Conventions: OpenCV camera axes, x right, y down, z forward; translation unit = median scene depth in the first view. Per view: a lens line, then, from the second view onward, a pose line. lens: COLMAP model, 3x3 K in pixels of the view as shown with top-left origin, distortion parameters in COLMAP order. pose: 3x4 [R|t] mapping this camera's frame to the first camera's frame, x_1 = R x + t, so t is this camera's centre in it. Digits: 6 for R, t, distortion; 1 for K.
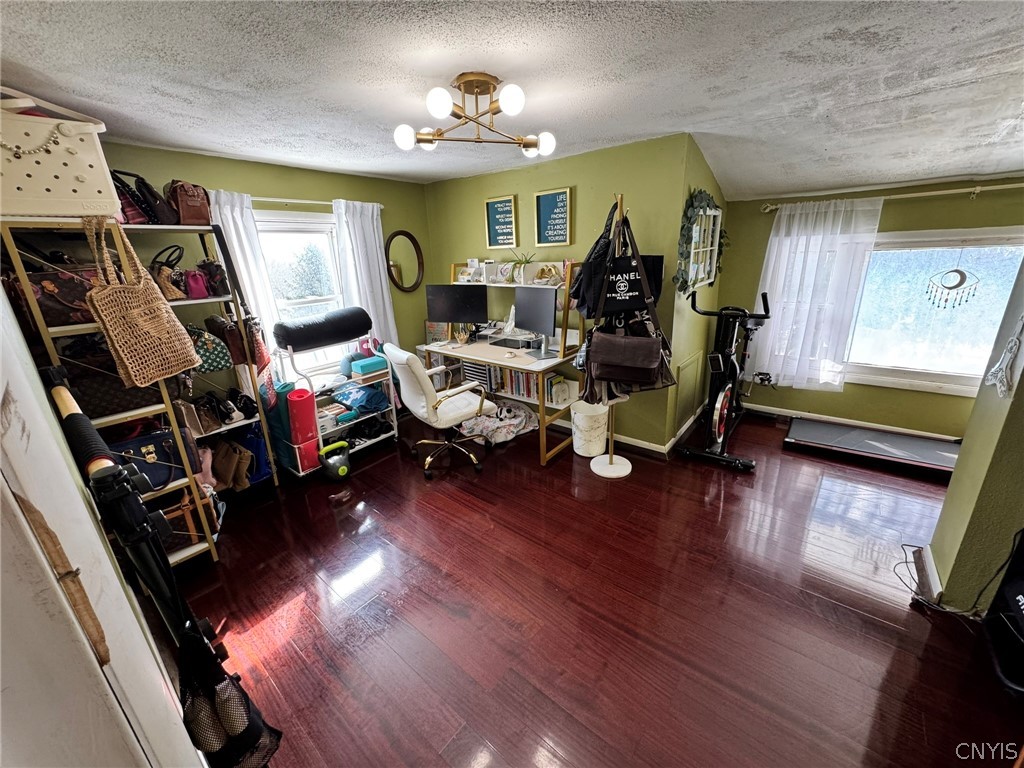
lens RADIAL K [[404.8, 0, 512.1], [0, 404.8, 384.2], [0, 0, 1]] dist [-0.006102, 0.000621]
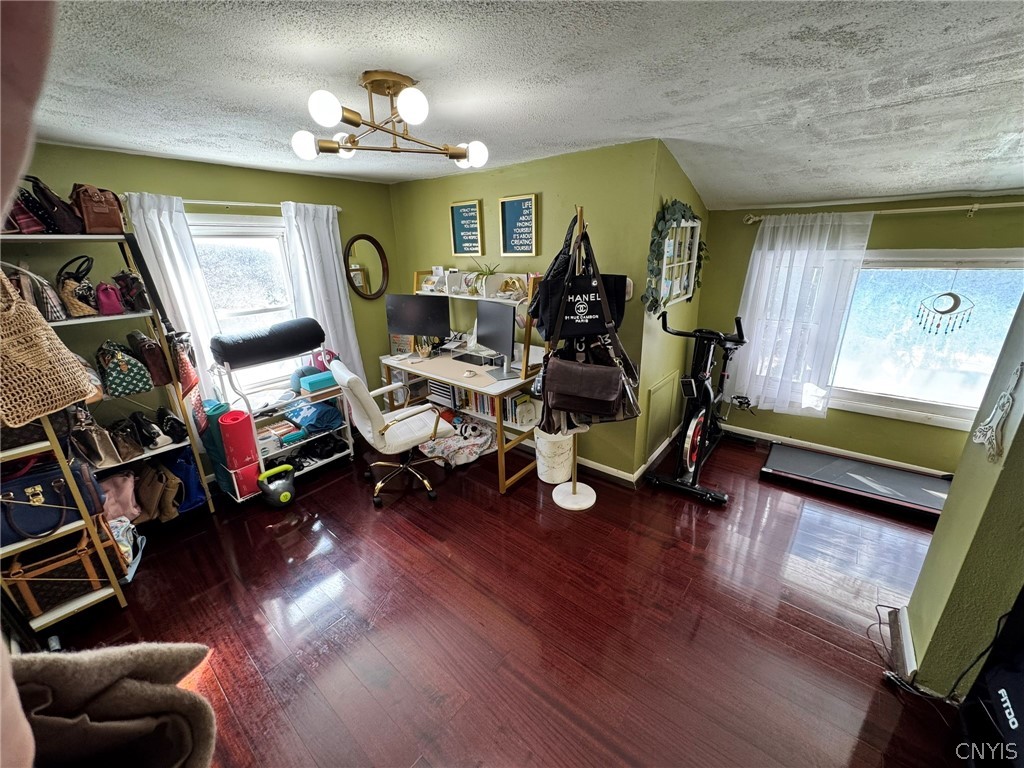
lens RADIAL K [[404.8, 0, 512.4], [0, 404.8, 383.9], [0, 0, 1]] dist [-0.006102, 0.000621]
pose [[0.999859, 0.016551, 0.002929, 0.108537], [-0.016595, 0.999740, 0.015636, -0.077092], [-0.002669, -0.015683, 0.999873, 0.082415]]
